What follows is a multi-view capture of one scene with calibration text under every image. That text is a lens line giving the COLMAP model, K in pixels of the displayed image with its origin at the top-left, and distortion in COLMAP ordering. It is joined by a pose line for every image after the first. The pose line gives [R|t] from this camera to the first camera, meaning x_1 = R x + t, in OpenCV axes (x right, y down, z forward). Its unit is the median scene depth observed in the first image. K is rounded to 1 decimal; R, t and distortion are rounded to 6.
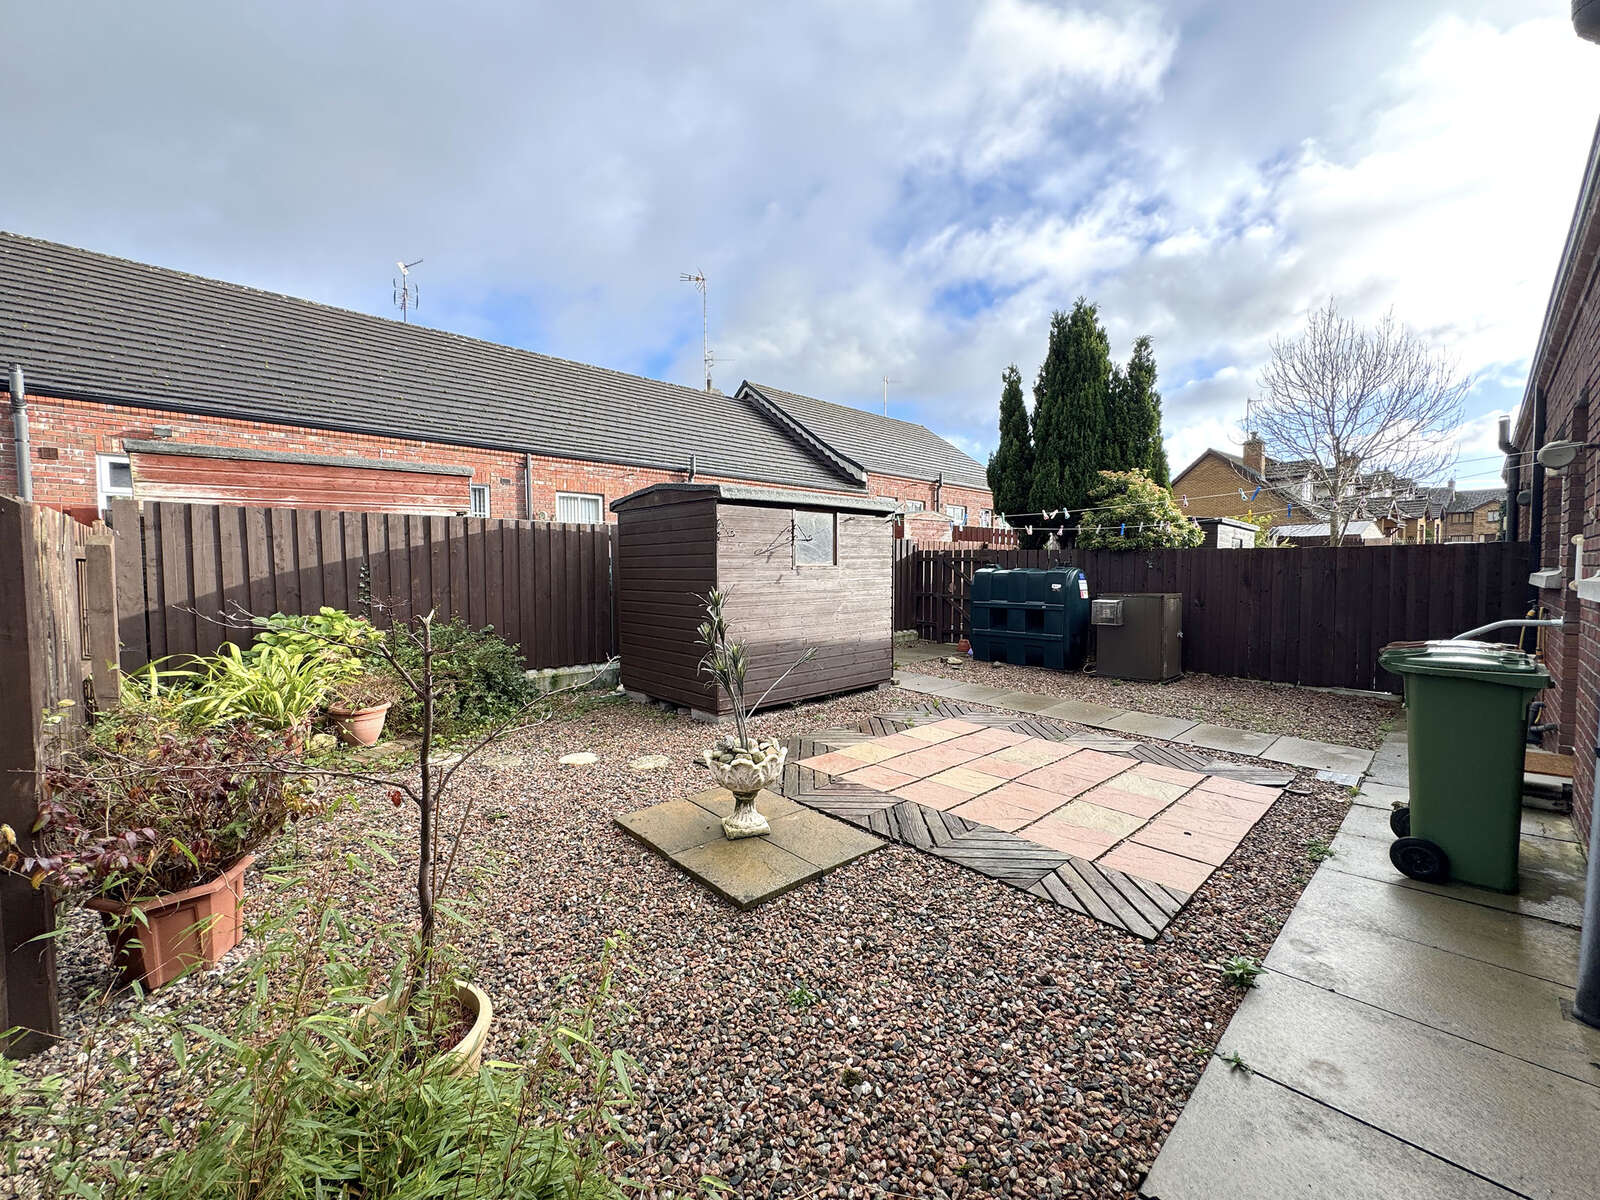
lens RADIAL K [[635.3, 0, 791.9], [0, 635.3, 594.4], [0, 0, 1]] dist [-0.003634, 0.000668]
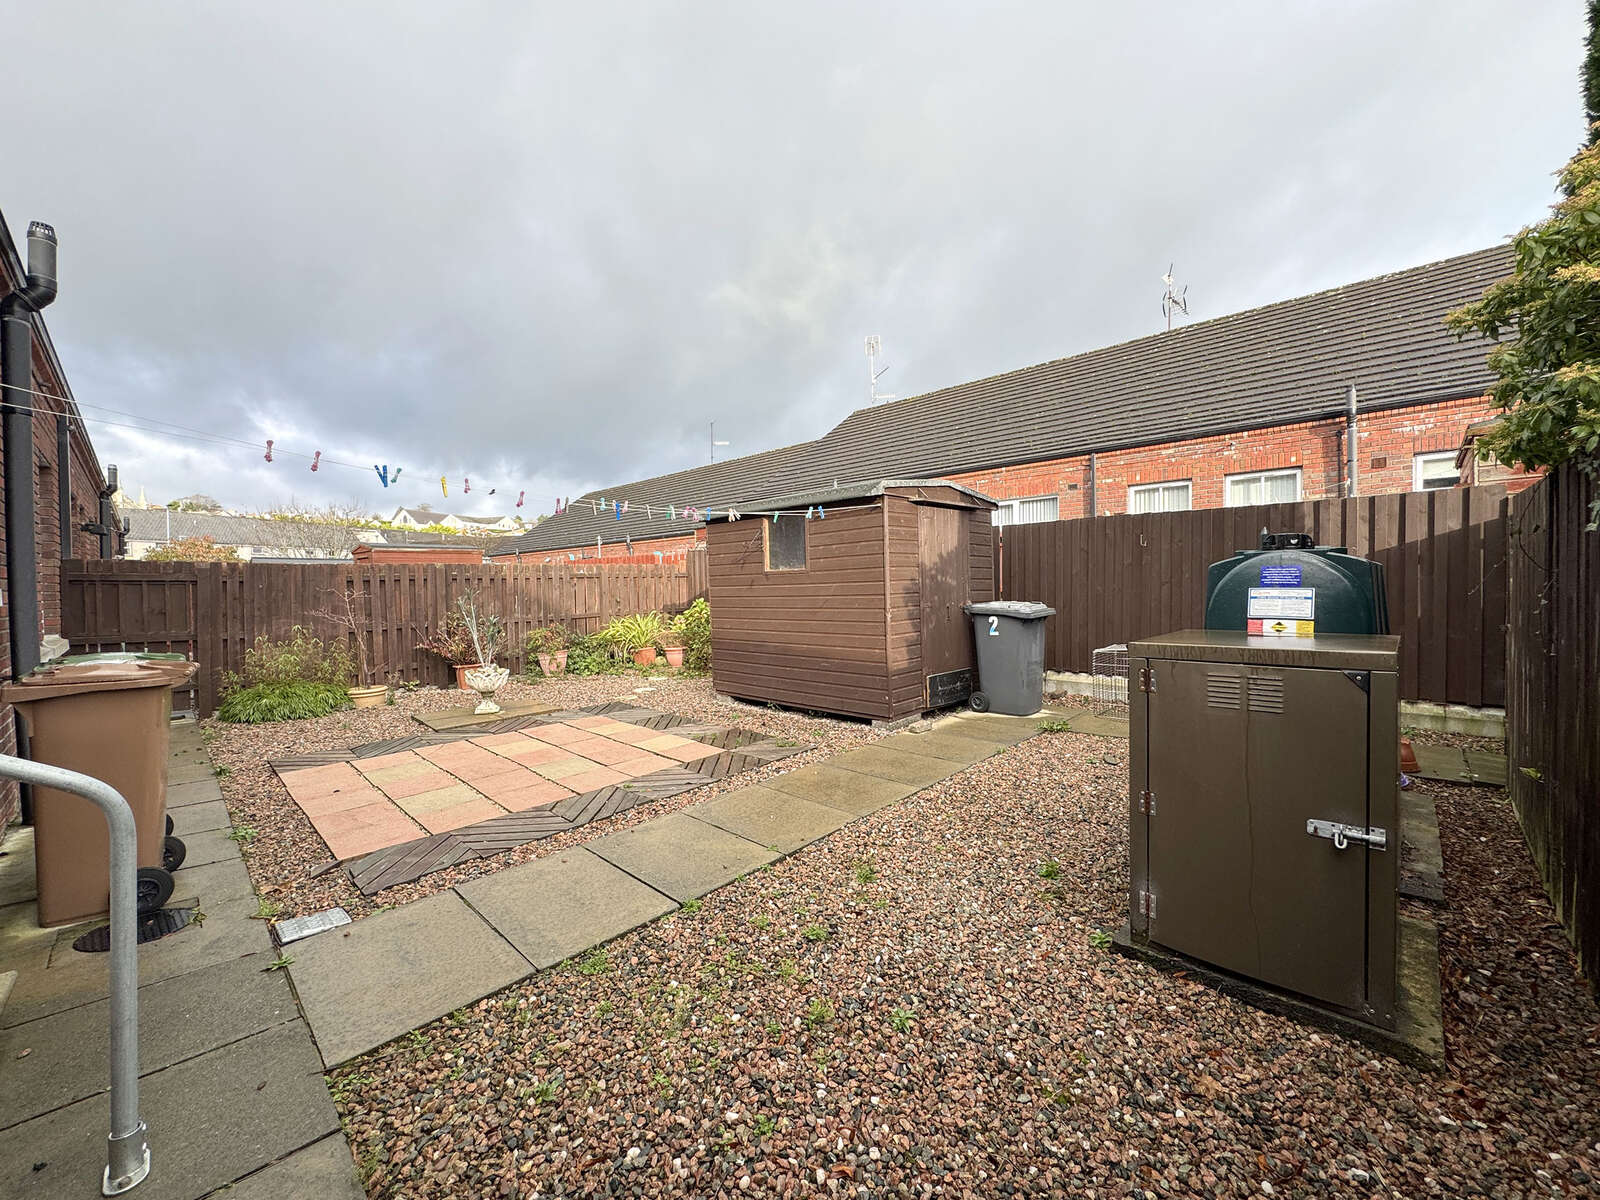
lens RADIAL K [[635.3, 0, 788.5], [0, 635.3, 602.6], [0, 0, 1]] dist [-0.003634, 0.000668]
pose [[0.039217, 0.042309, -0.998335, 0.555802], [-0.015471, 0.999009, 0.041729, -0.026342], [0.999111, 0.013809, 0.039832, 0.496909]]
